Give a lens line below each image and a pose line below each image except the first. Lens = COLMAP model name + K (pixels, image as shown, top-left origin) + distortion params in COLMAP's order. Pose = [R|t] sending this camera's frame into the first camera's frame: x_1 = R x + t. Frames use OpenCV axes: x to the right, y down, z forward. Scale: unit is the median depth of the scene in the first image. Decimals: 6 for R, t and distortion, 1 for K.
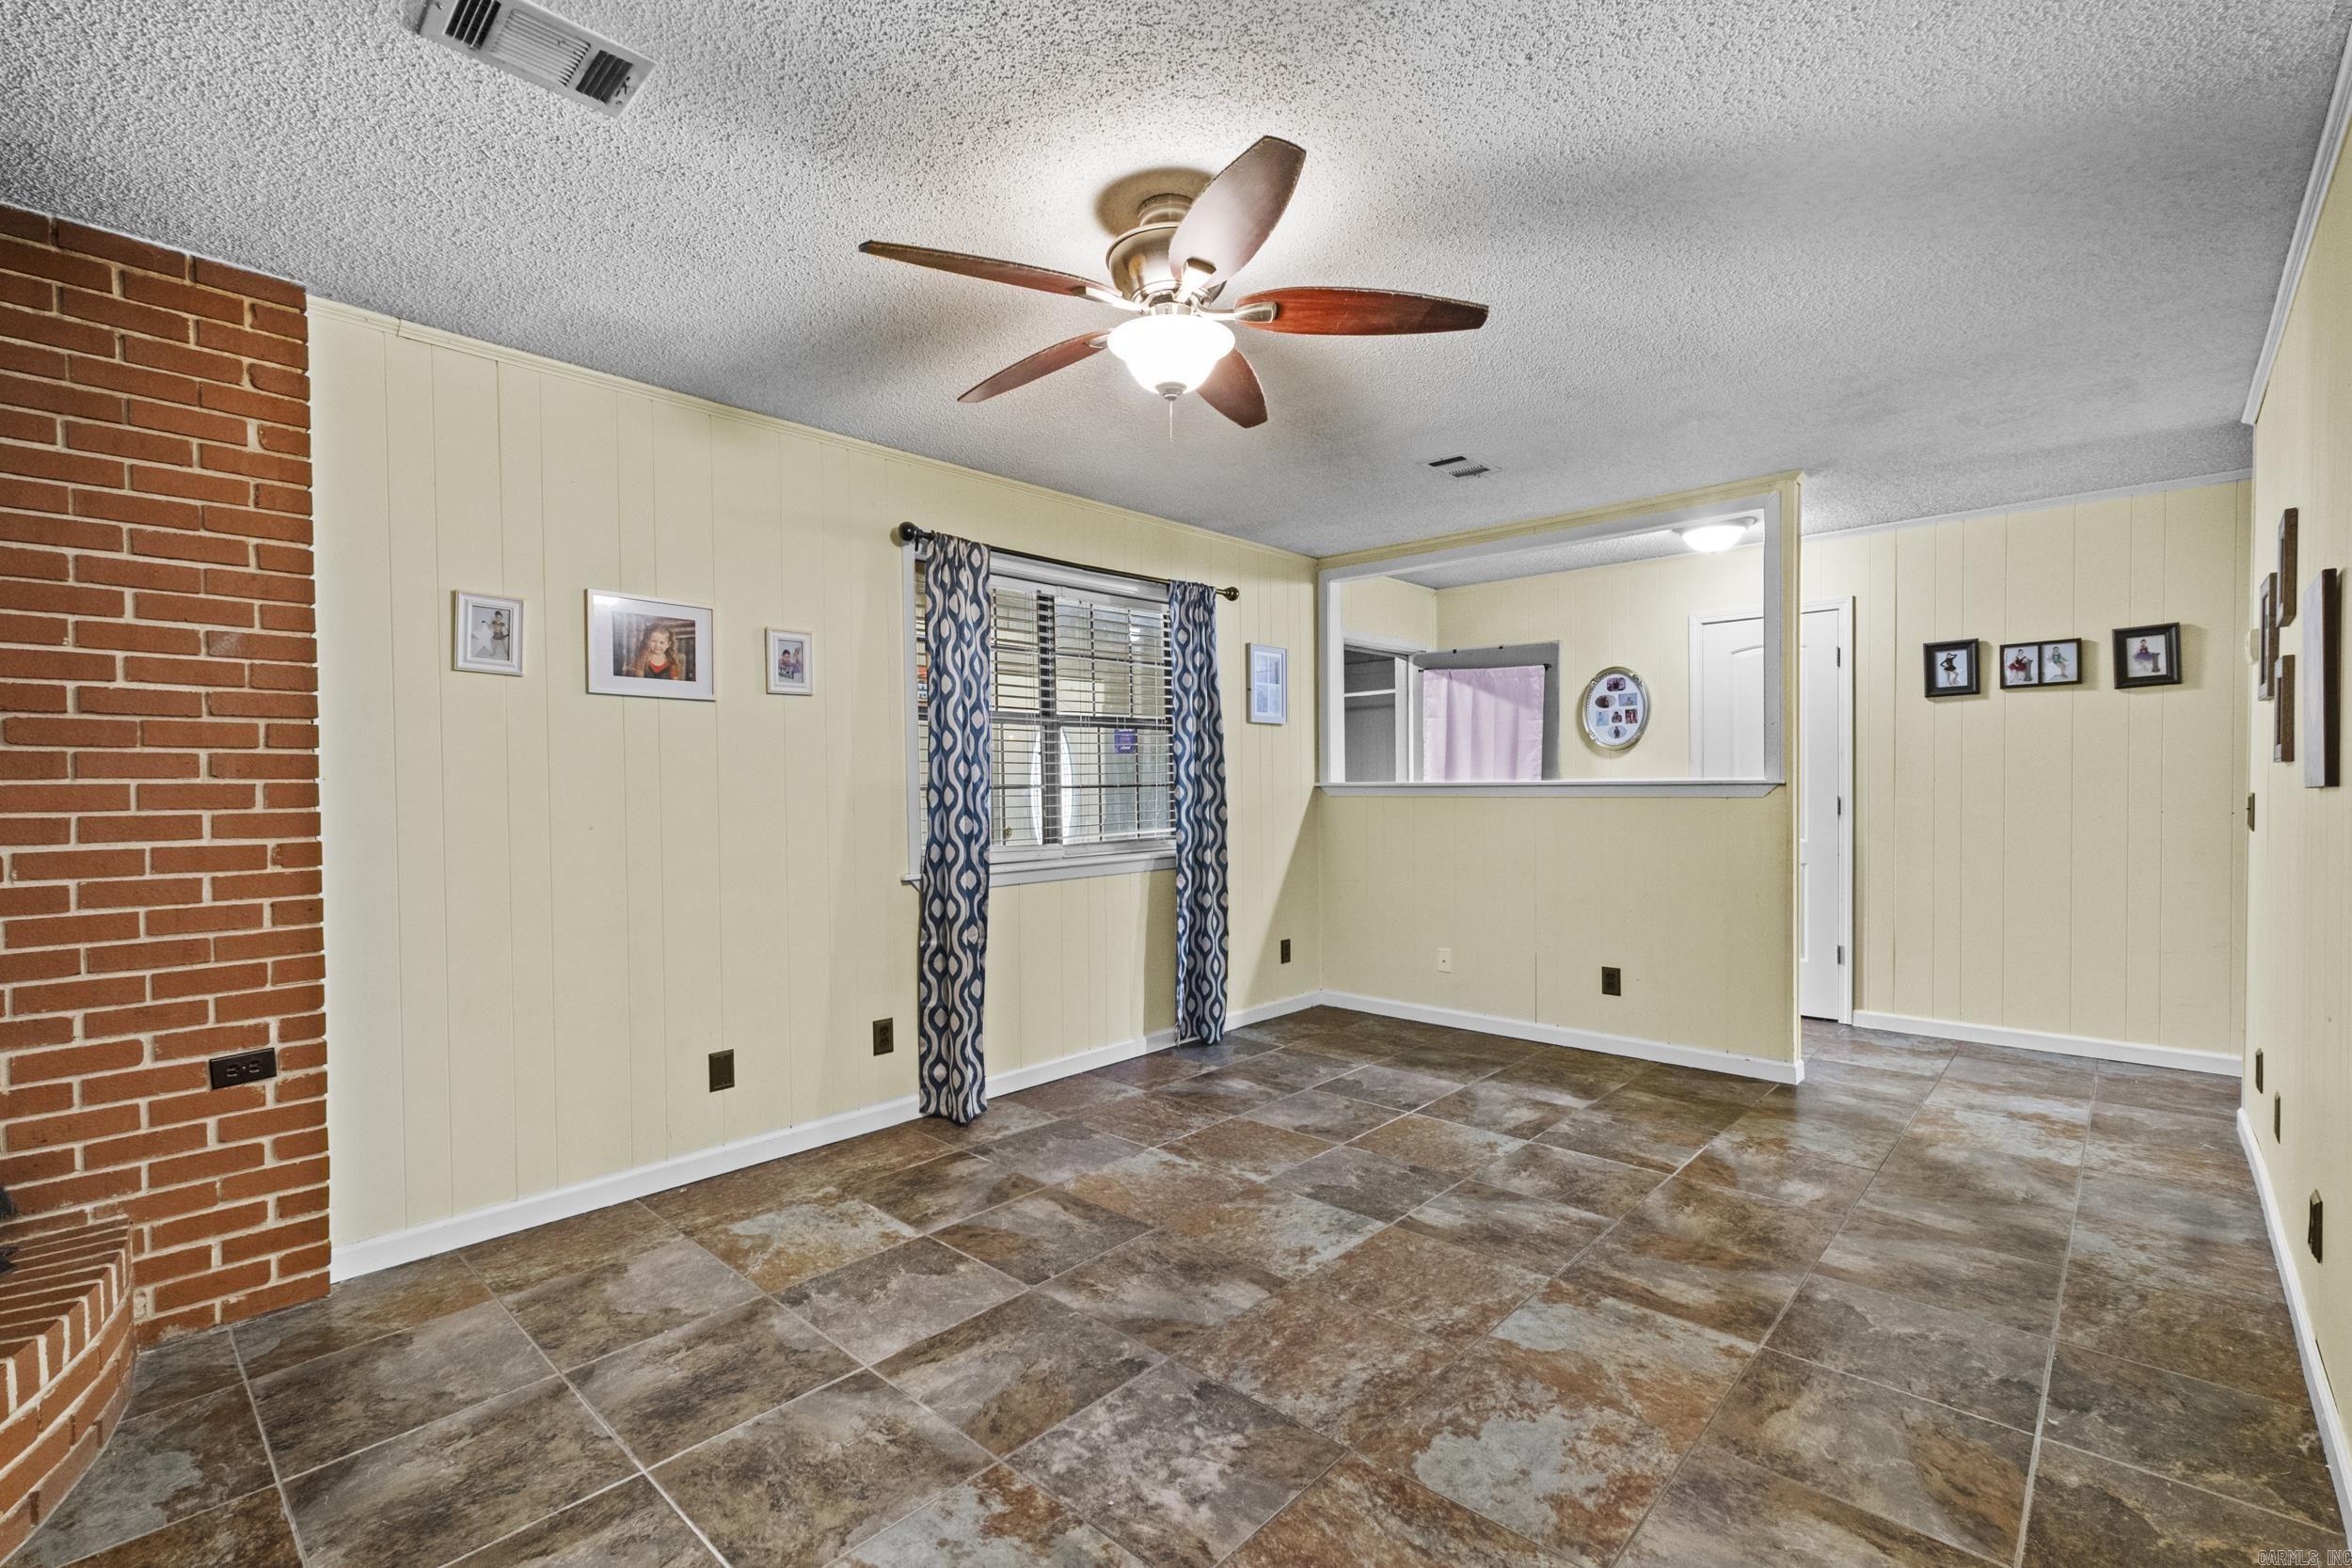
lens RADIAL K [[1023.7, 0, 1175.2], [0, 1023.7, 786.6], [0, 0, 1]] dist [0.000735, -0.000057]
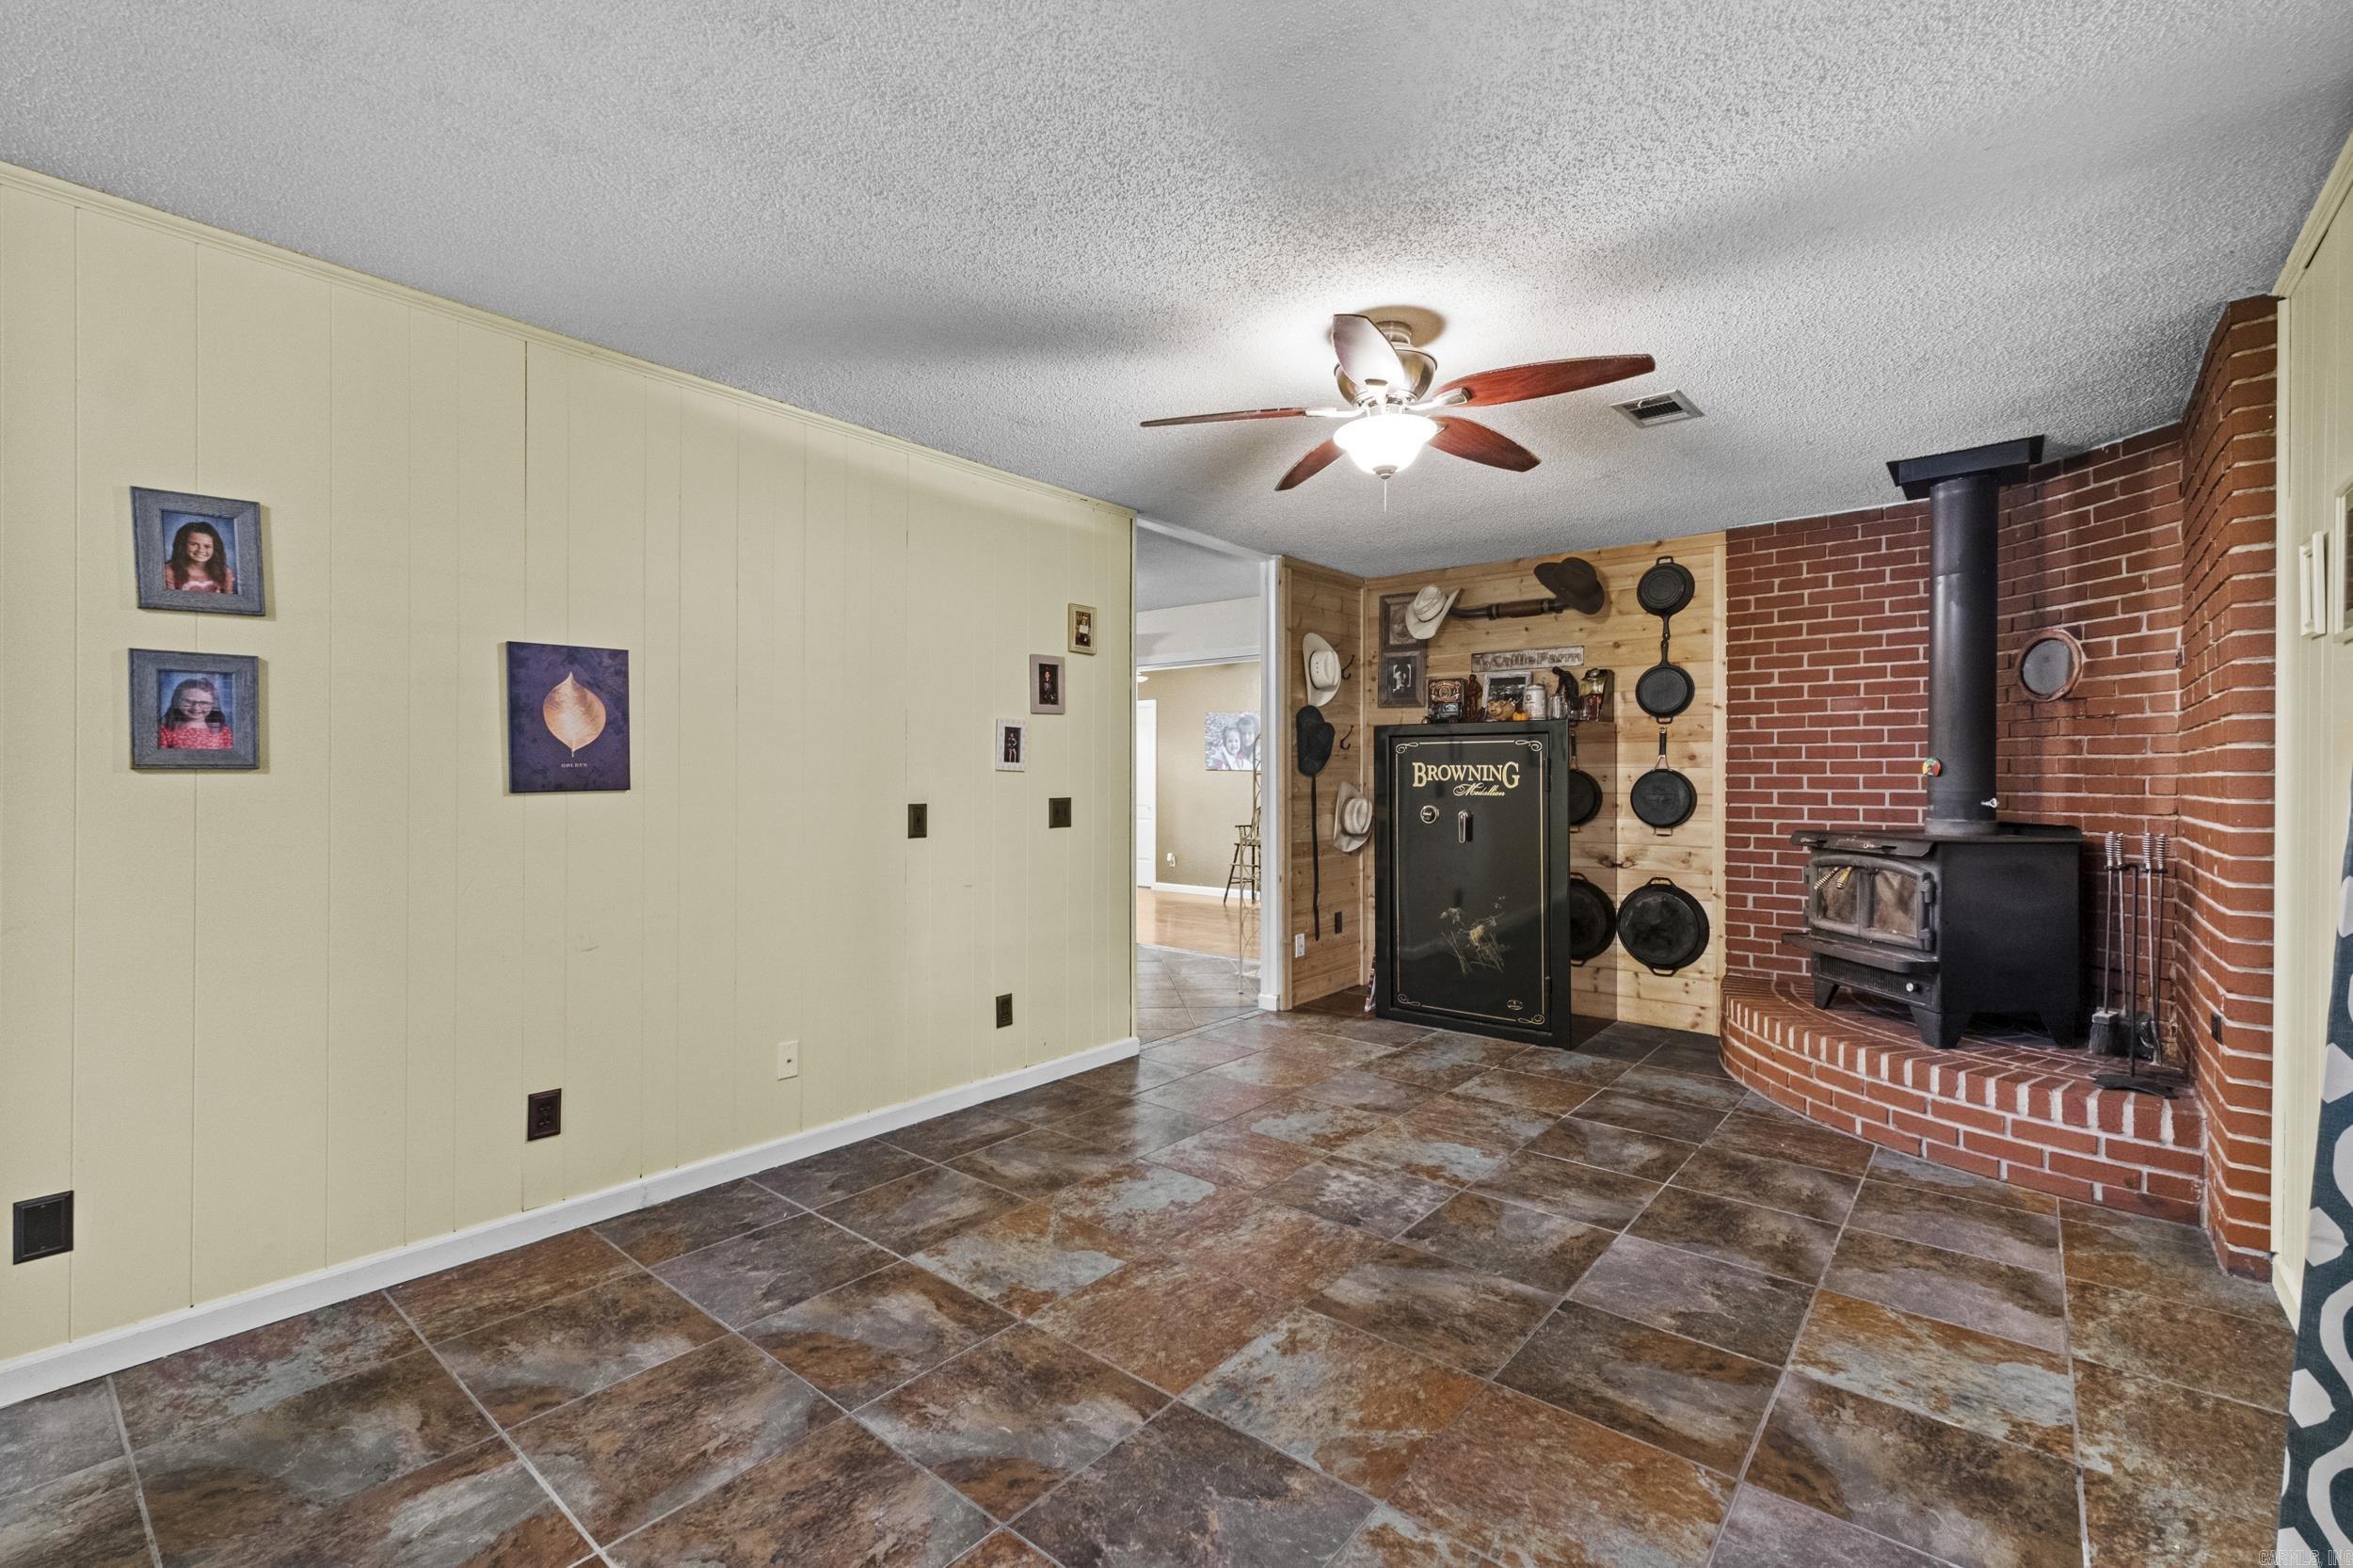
lens RADIAL K [[1024.3, 0, 1177.5], [0, 1024.3, 784.4], [0, 0, 1]] dist [0.000735, -0.000057]
pose [[-0.998504, 0.009447, -0.053865, 0.283821], [0.009058, 0.999931, 0.007467, -0.012224], [0.053932, 0.006968, -0.998520, 1.994678]]
